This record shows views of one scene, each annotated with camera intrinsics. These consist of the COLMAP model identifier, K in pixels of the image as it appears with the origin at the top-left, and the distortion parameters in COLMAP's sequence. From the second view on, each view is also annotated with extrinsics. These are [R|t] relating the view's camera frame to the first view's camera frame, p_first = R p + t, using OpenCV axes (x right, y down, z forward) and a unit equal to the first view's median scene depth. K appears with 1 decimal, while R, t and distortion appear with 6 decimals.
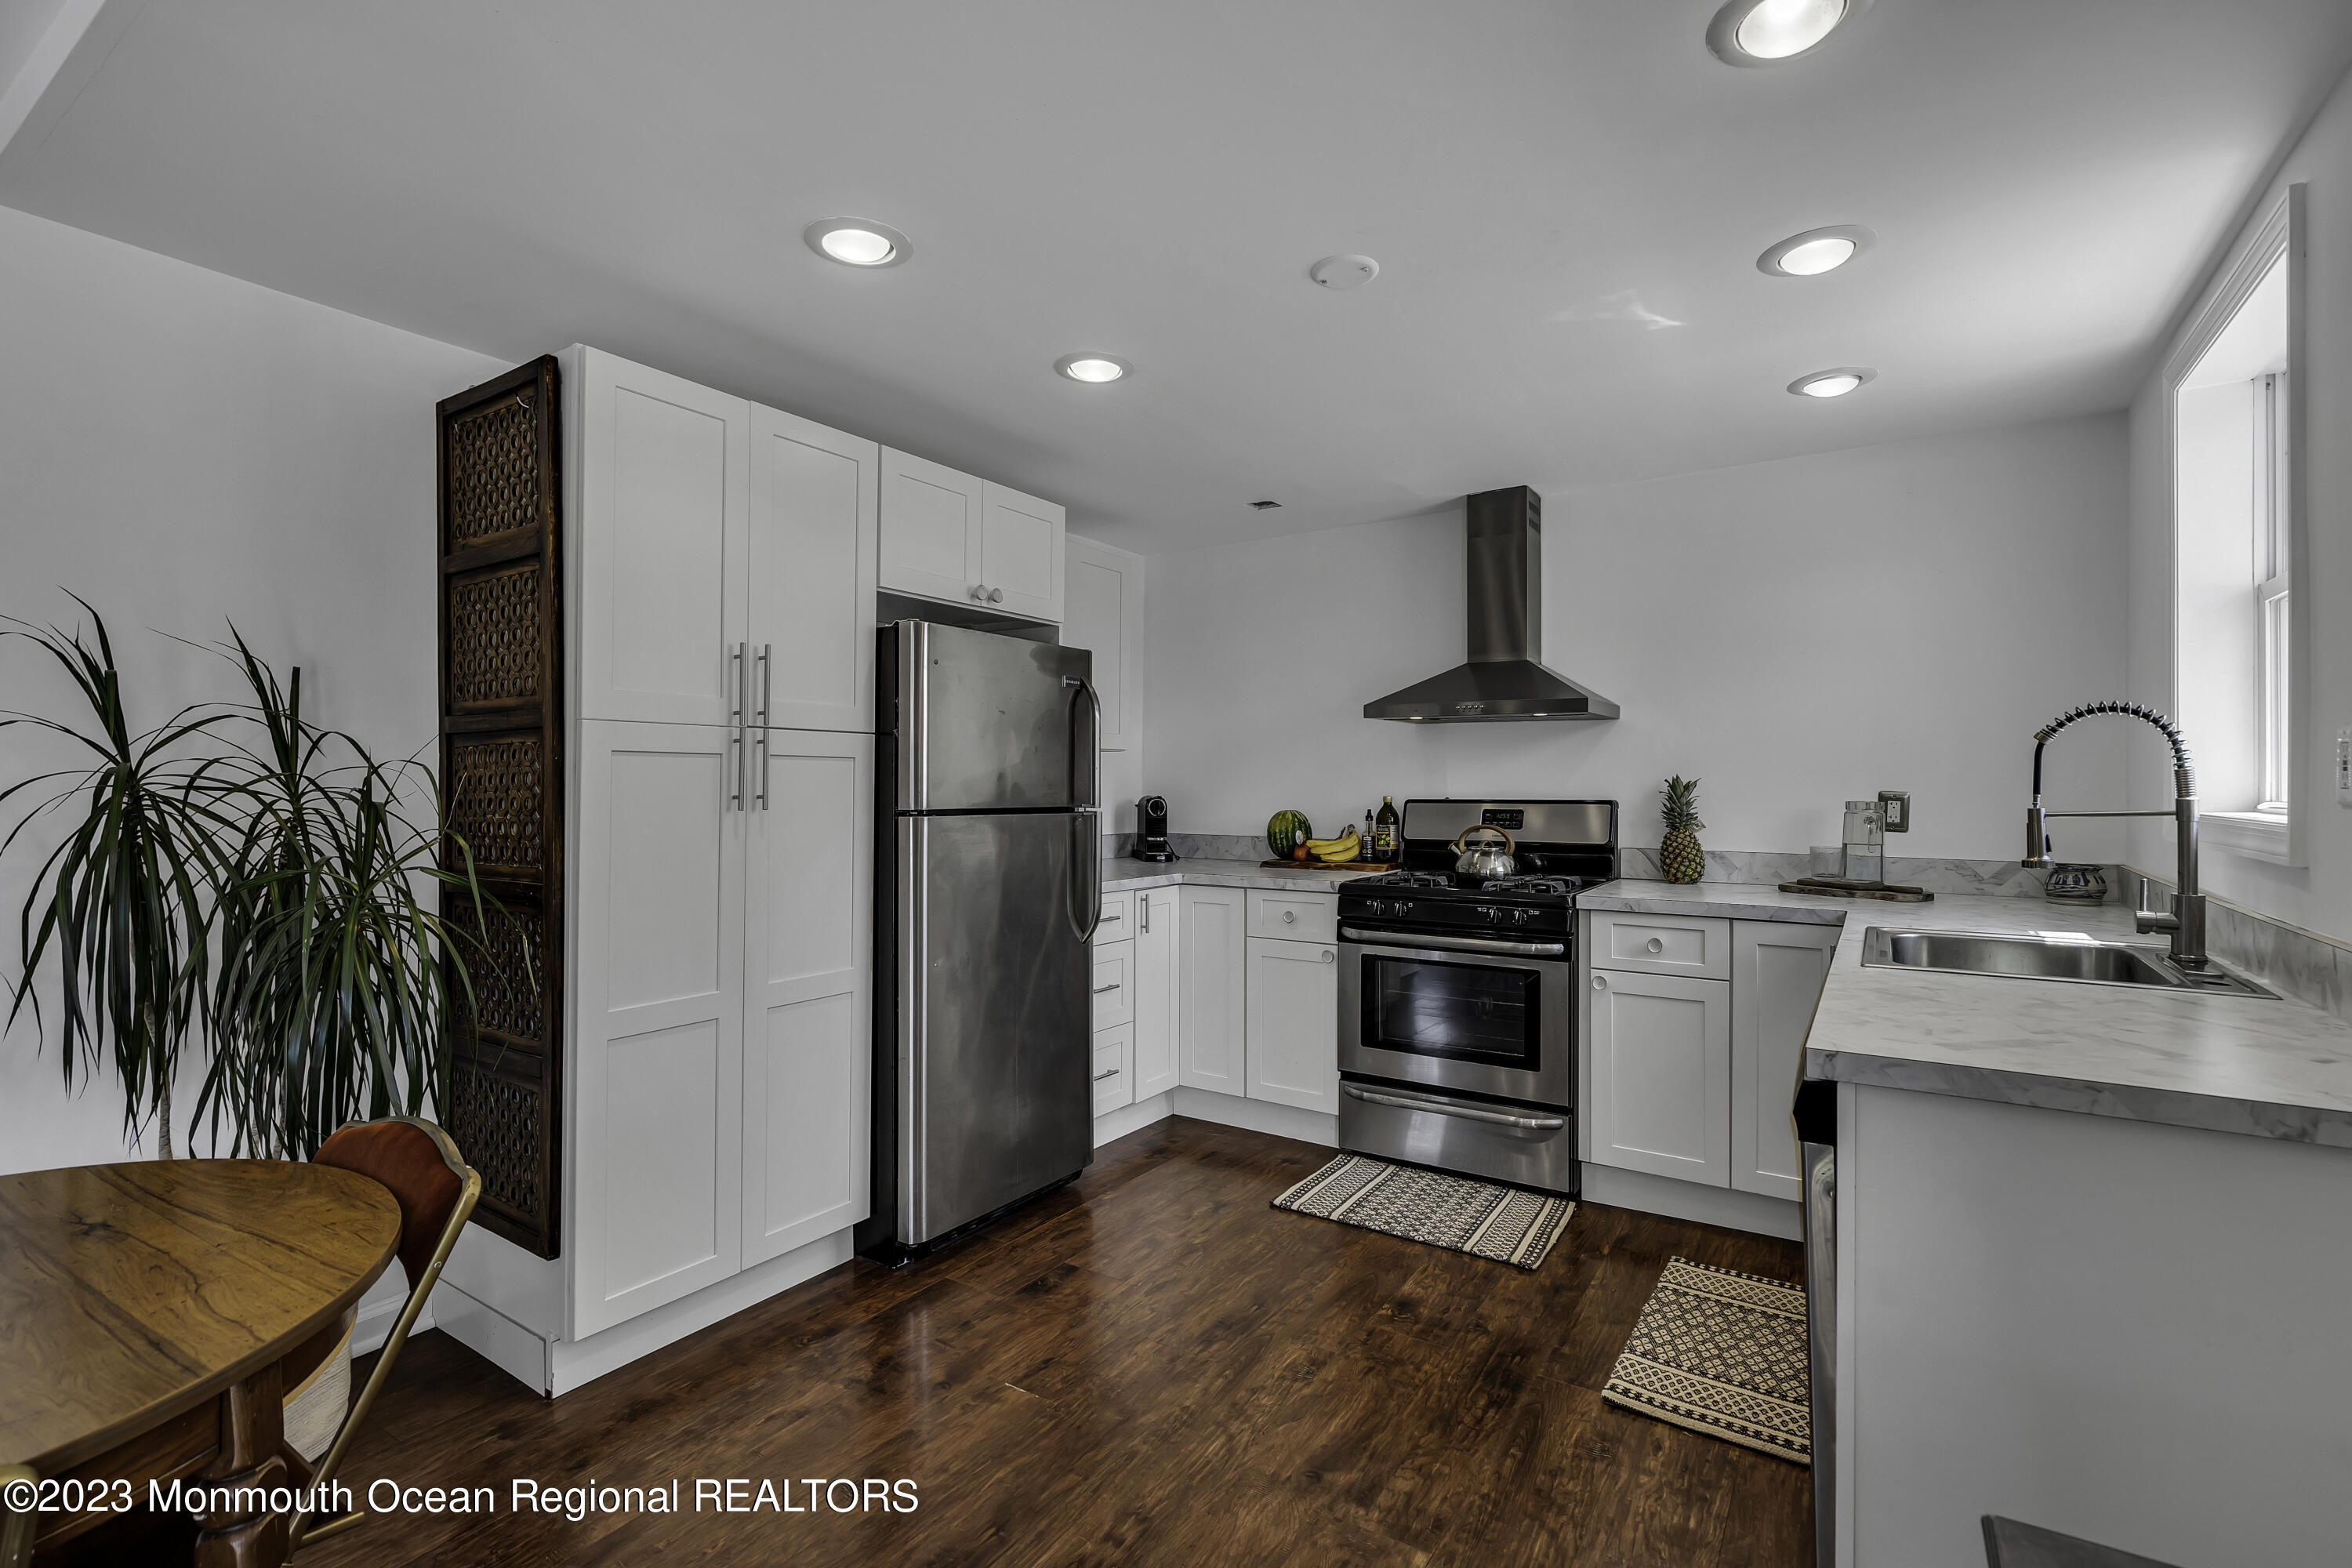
lens RADIAL K [[1065.9, 0, 1181.8], [0, 1065.9, 781.0], [0, 0, 1]] dist [-0.006904, 0.002882]
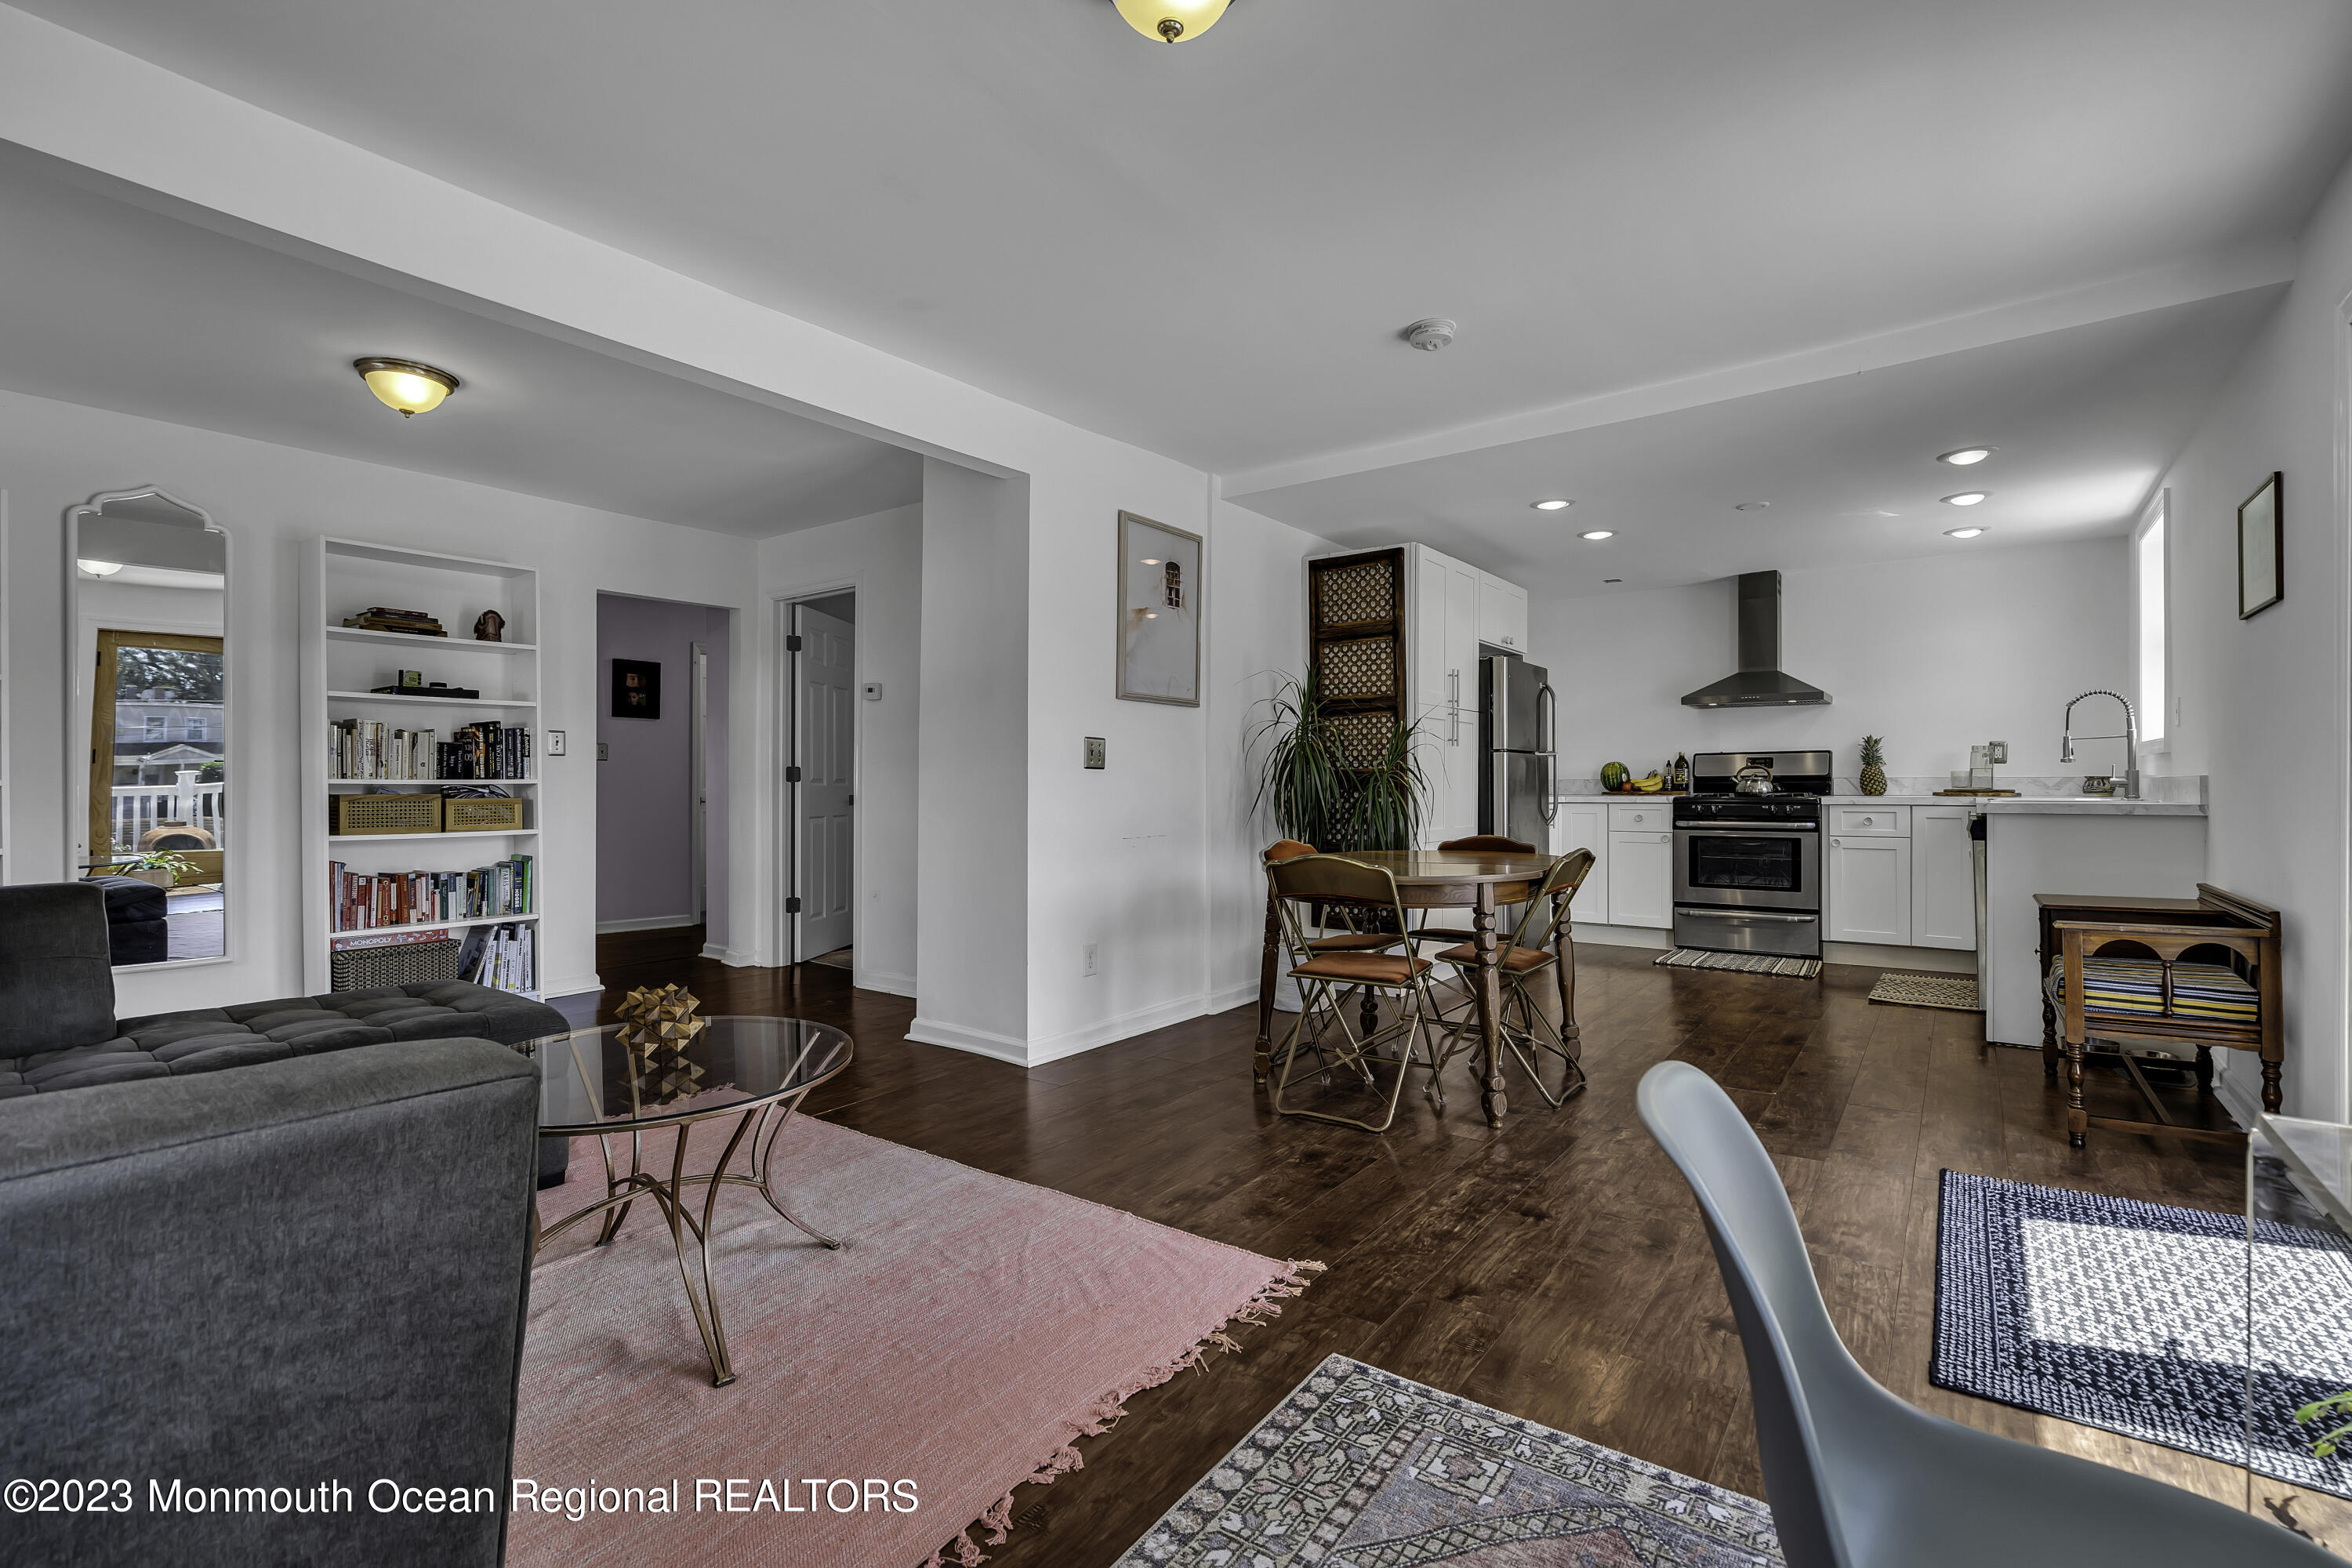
lens RADIAL K [[1065.9, 0, 1177.2], [0, 1065.9, 784.8], [0, 0, 1]] dist [-0.006904, 0.002882]
pose [[0.998280, -0.004047, -0.058484, -0.645794], [0.004156, 0.999990, 0.001739, 0.077071], [0.058476, -0.001979, 0.998287, -0.924379]]
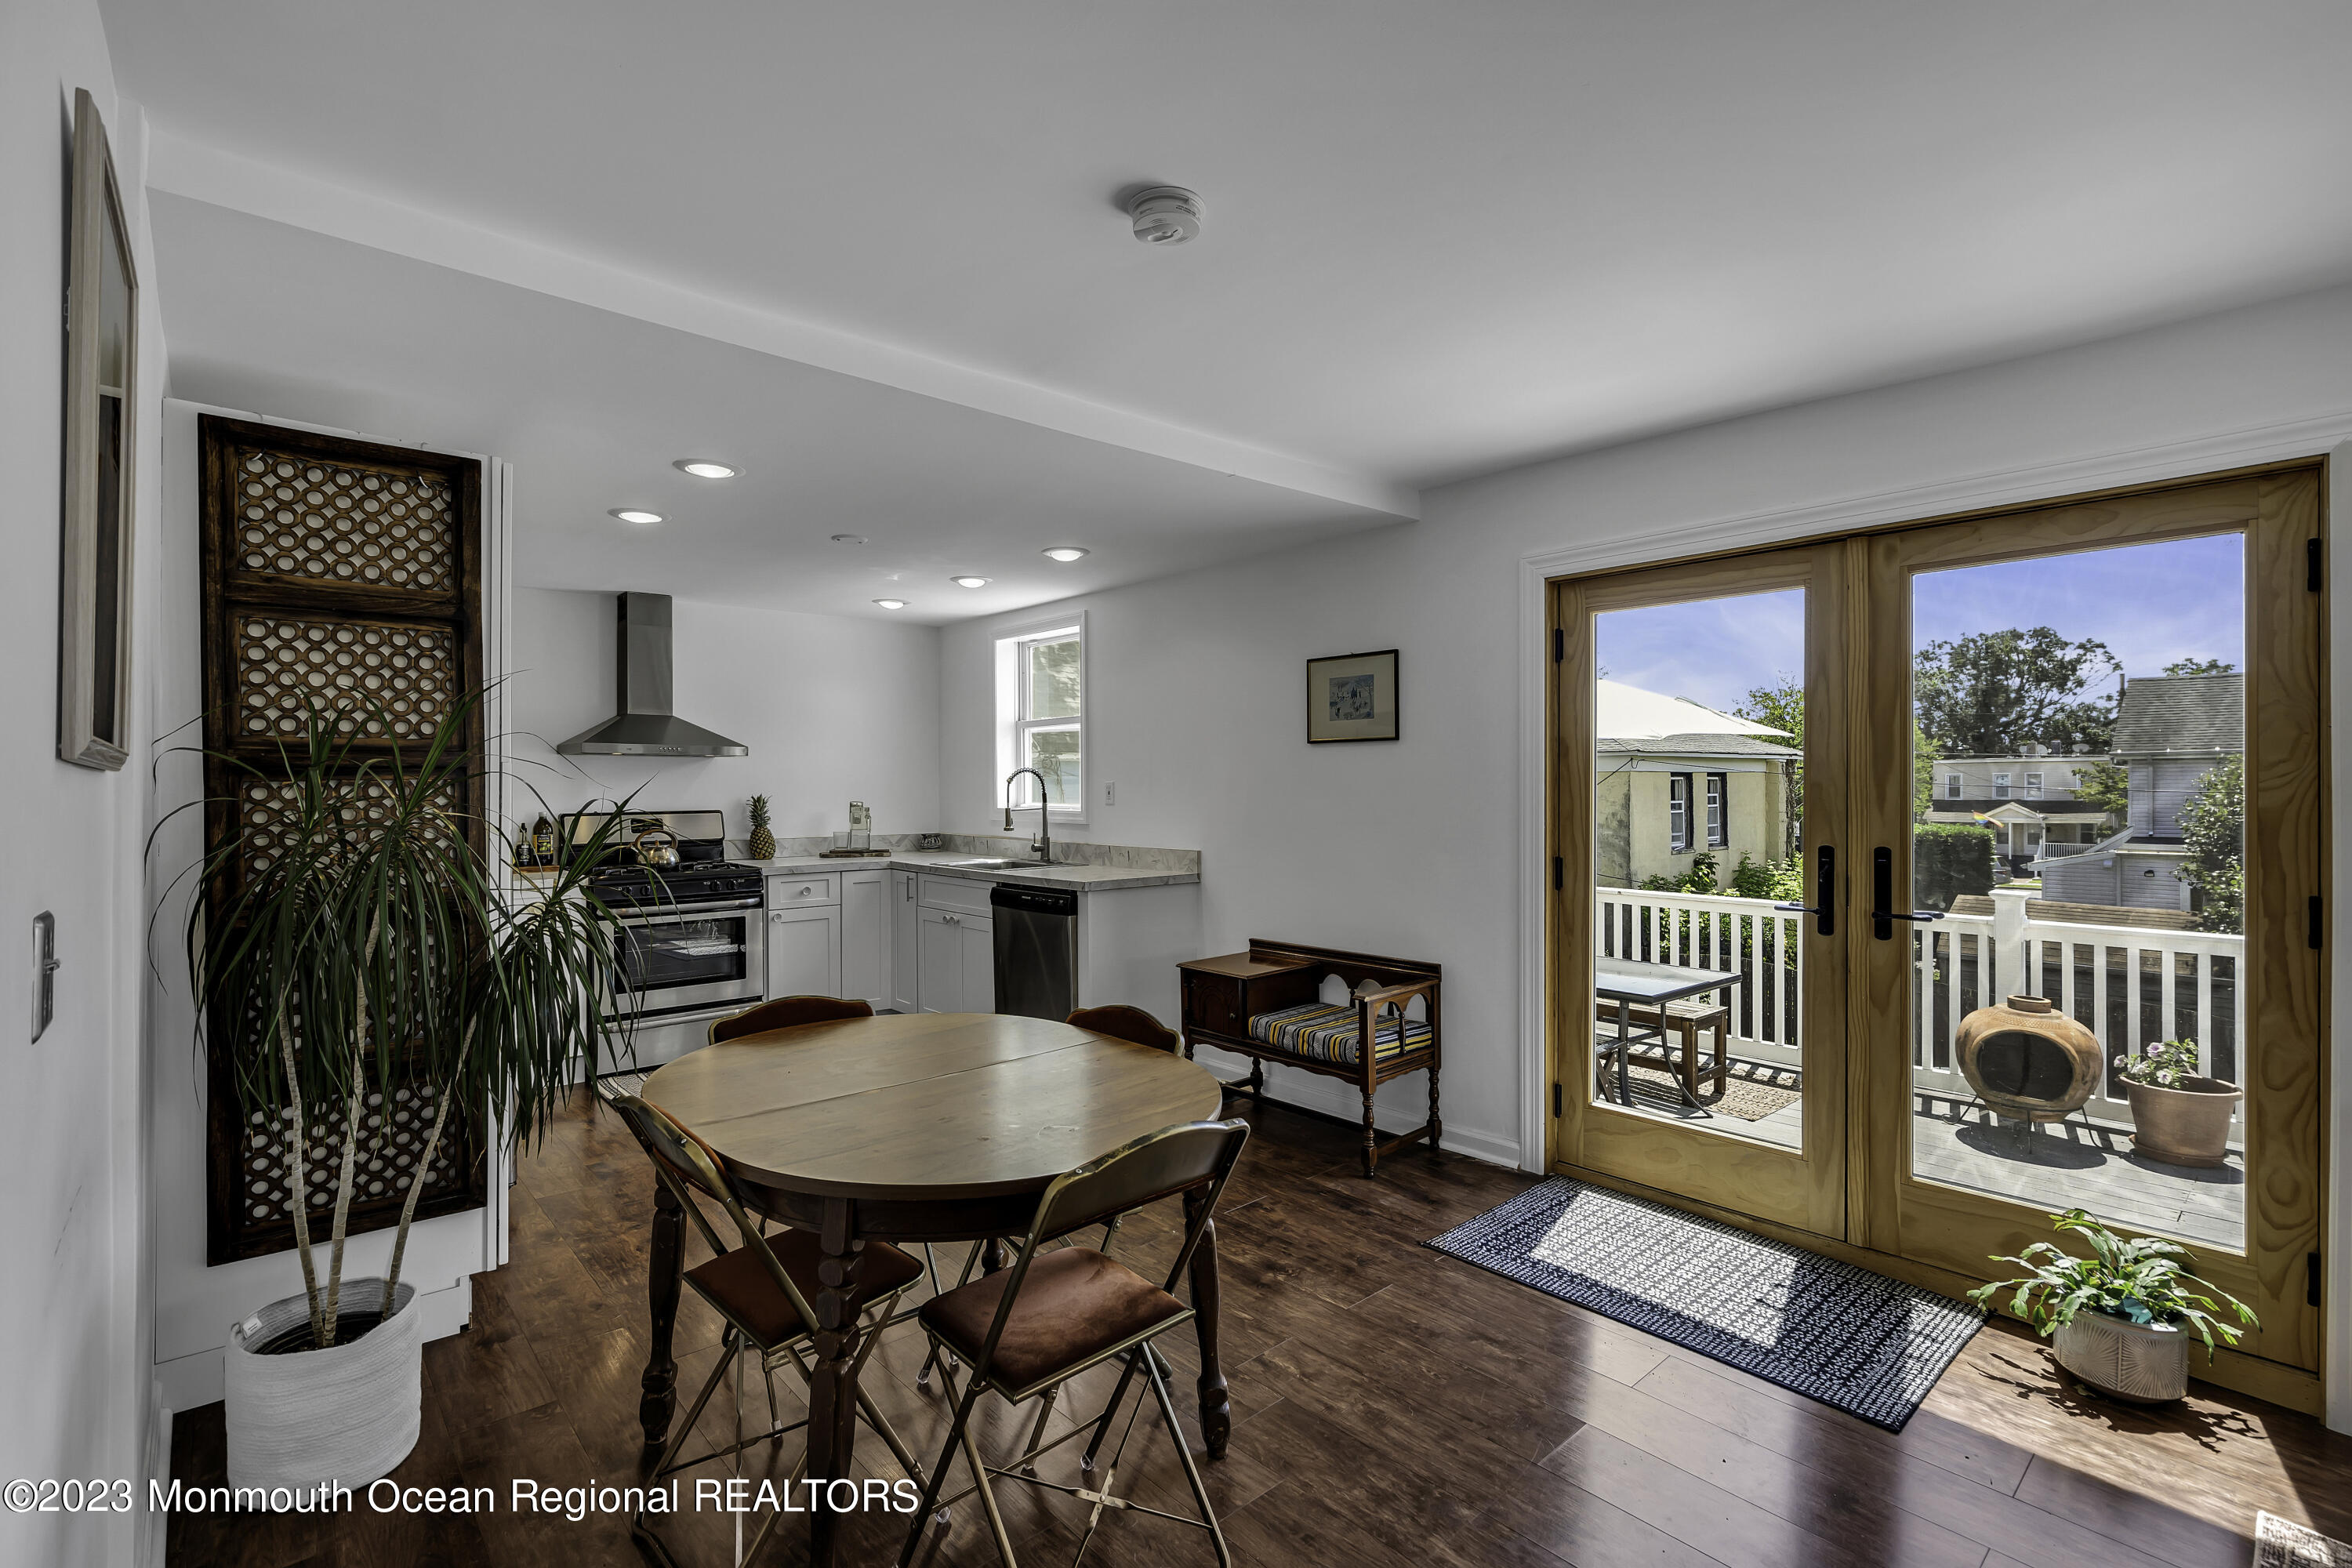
lens RADIAL K [[1065.9, 0, 1188.9], [0, 1065.9, 786.0], [0, 0, 1]] dist [-0.006904, 0.002882]
pose [[0.249656, -0.002844, 0.968330, -1.062130], [0.001696, 0.999995, 0.002499, -0.022253], [-0.968333, 0.001018, 0.249660, -0.056884]]
